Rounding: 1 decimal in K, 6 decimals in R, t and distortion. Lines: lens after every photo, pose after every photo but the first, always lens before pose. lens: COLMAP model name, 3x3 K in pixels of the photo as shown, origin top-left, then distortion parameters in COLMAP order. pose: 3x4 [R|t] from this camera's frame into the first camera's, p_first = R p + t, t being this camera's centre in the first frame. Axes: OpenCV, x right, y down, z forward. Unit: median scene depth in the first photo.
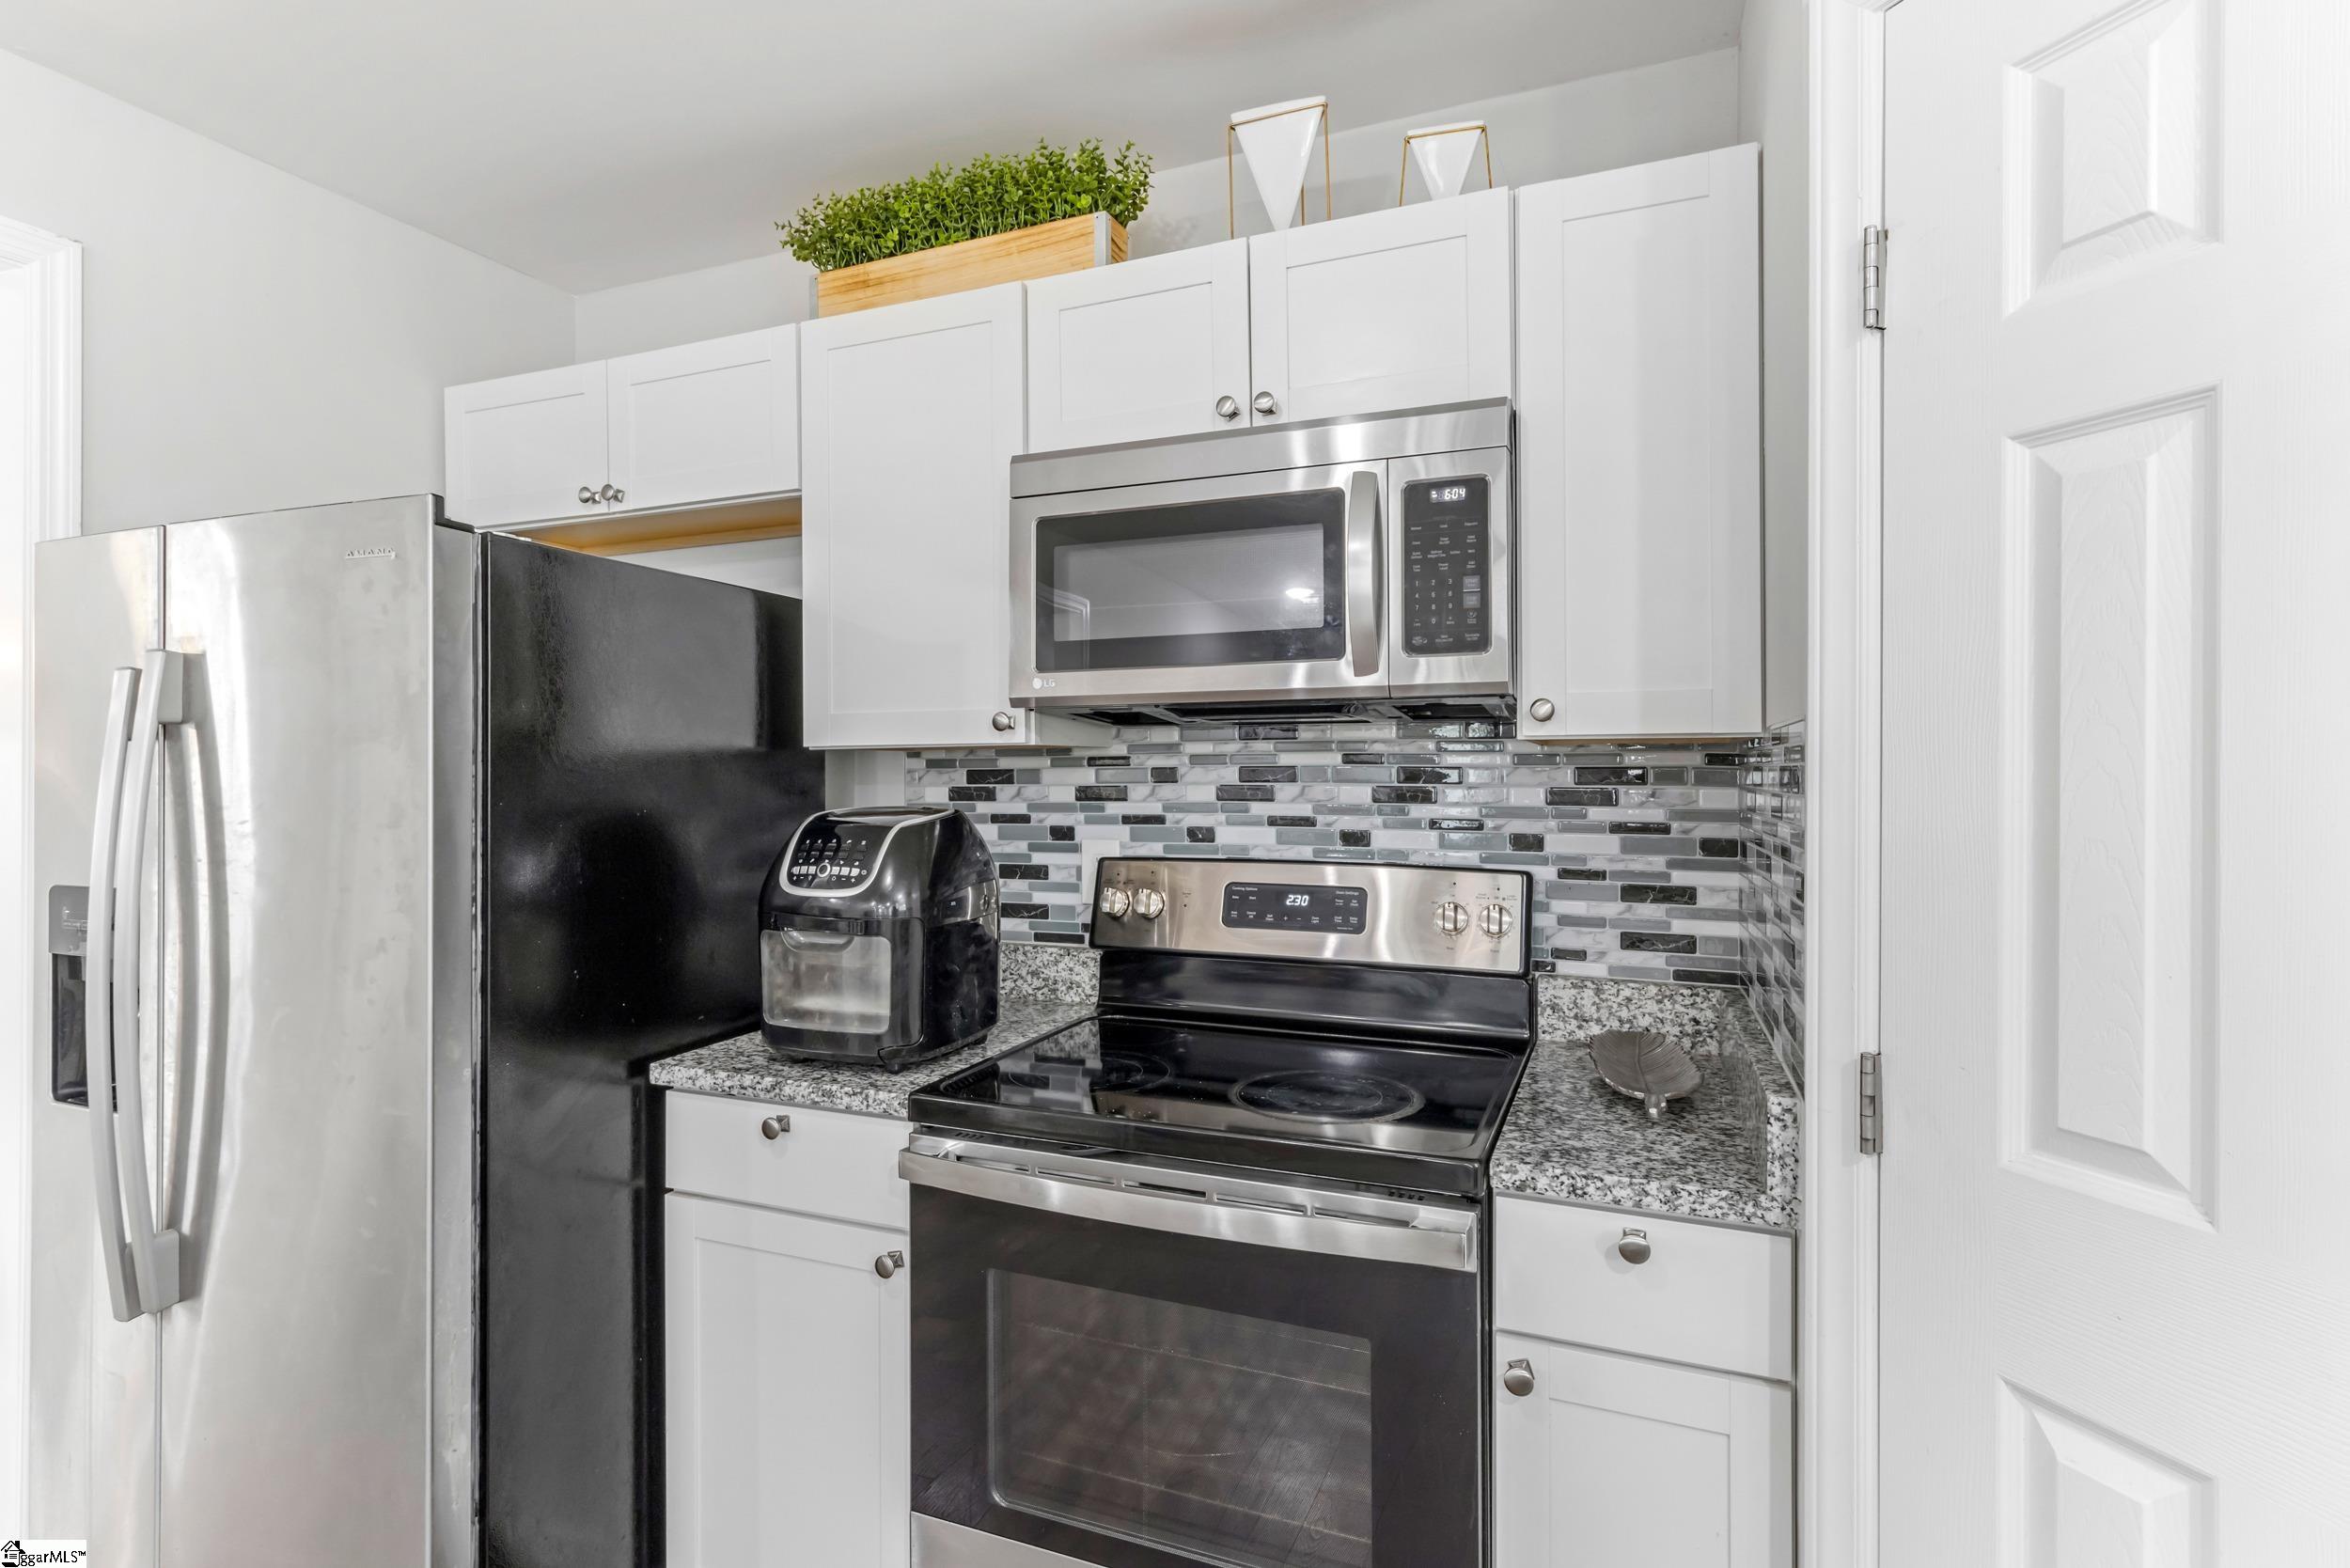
lens RADIAL K [[1156.8, 0, 1177.2], [0, 1156.8, 759.2], [0, 0, 1]] dist [0.001202, 0.002300]
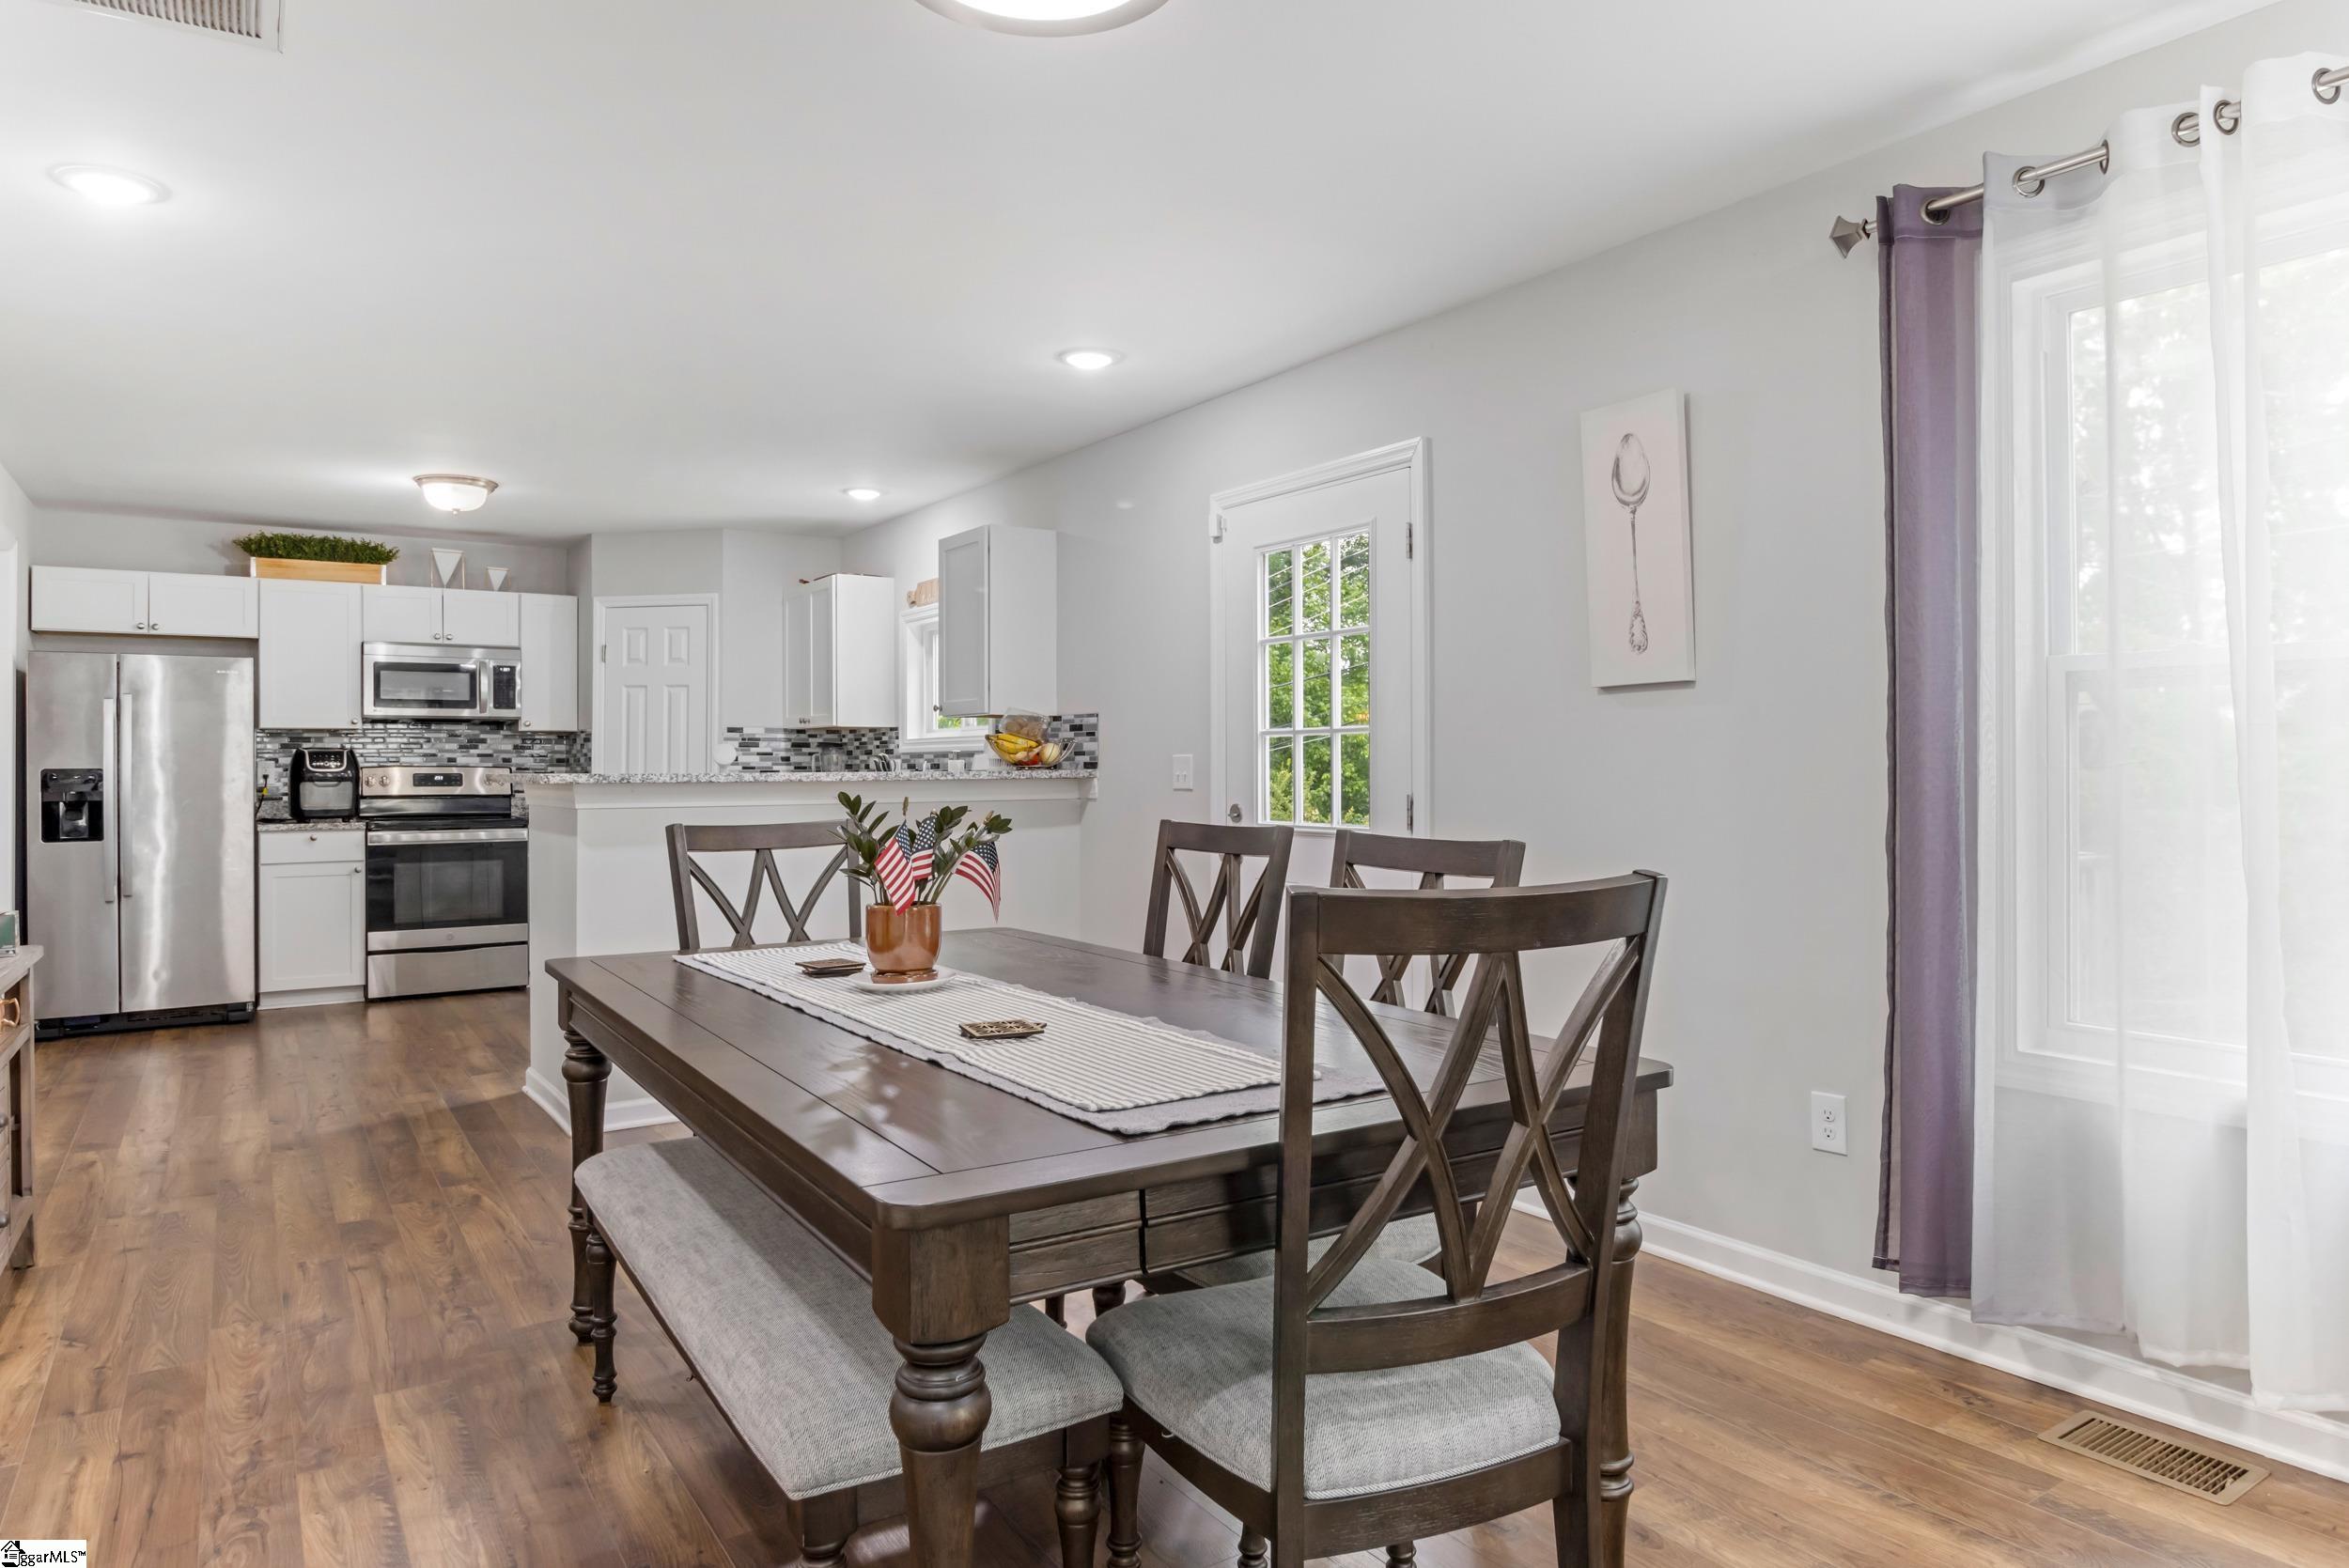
lens RADIAL K [[1461.5, 0, 1196.7], [0, 1461.5, 768.1], [0, 0, 1]] dist [-0.015302, -0.001745]
pose [[0.570649, -0.001763, 0.821192, -2.377278], [-0.003657, 0.999982, 0.004688, 0.076042], [-0.821186, -0.005678, 0.570632, -3.607753]]
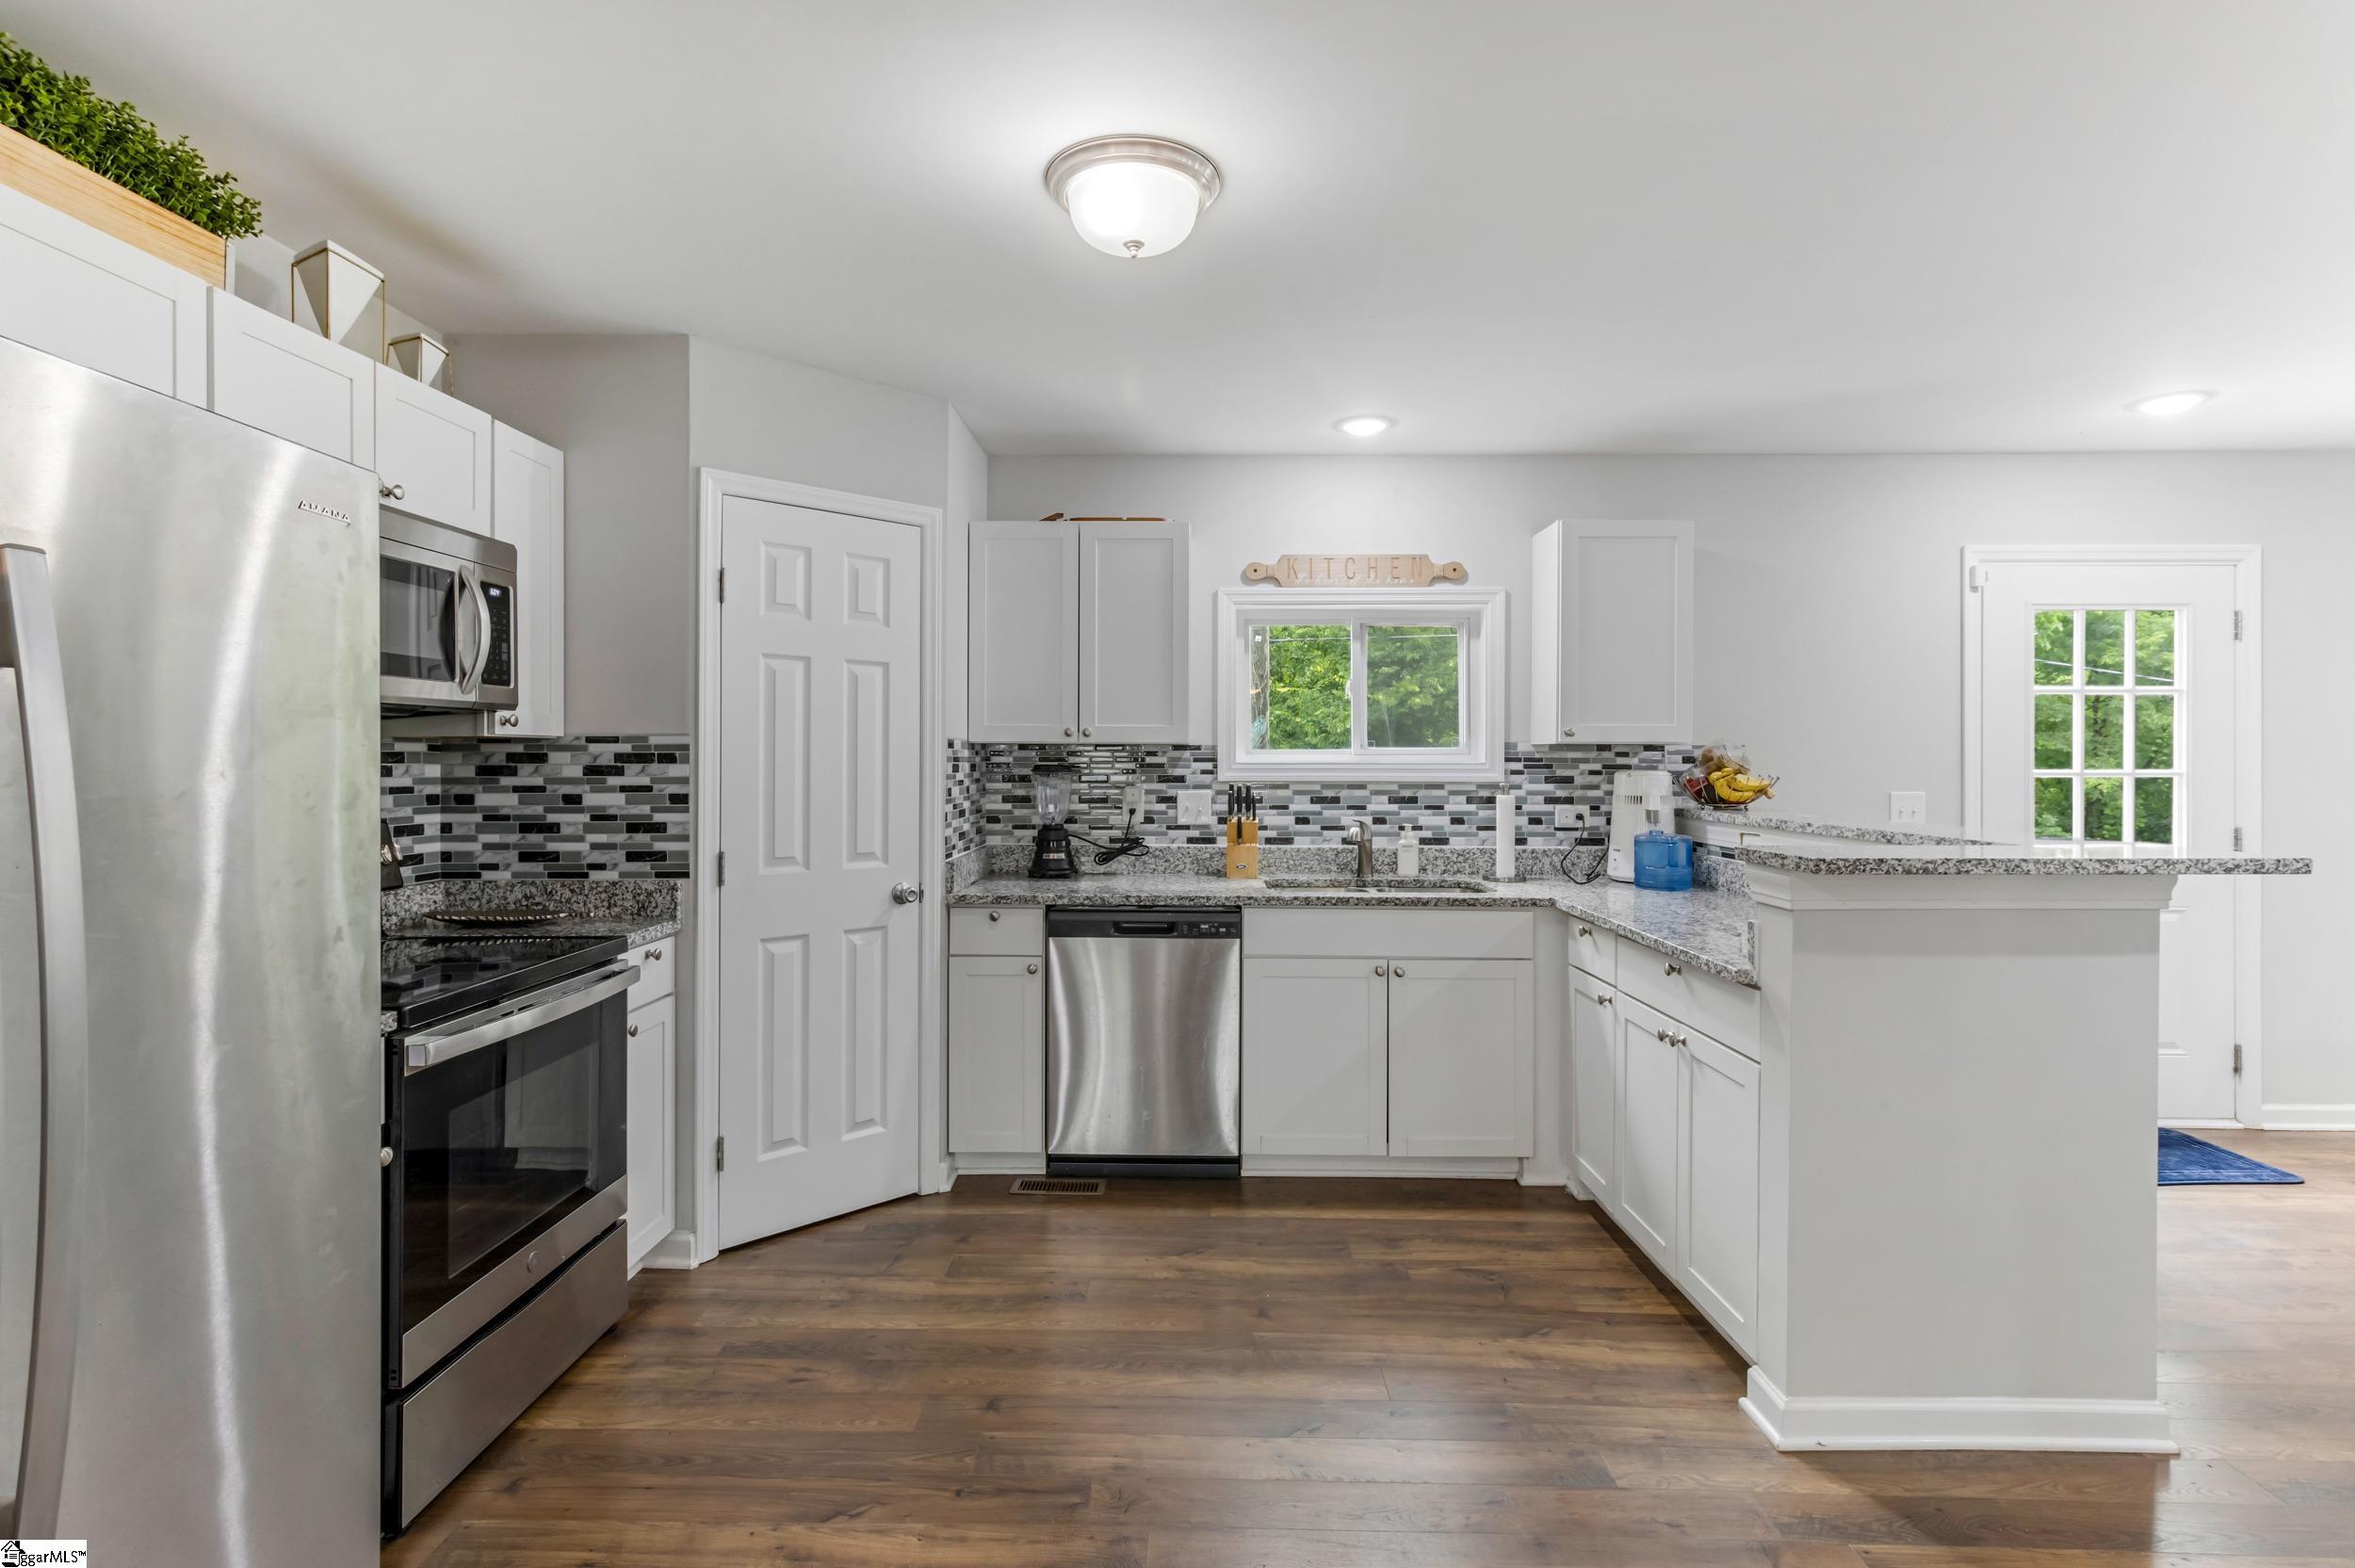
lens RADIAL K [[1159.0, 0, 1178.7], [0, 1159.0, 763.4], [0, 0, 1]] dist [0.001202, 0.002300]
pose [[-0.372986, -0.003874, 0.927829, -1.603395], [-0.007762, 0.999969, 0.001055, 0.012892], [-0.927804, -0.006808, -0.373005, 0.648070]]
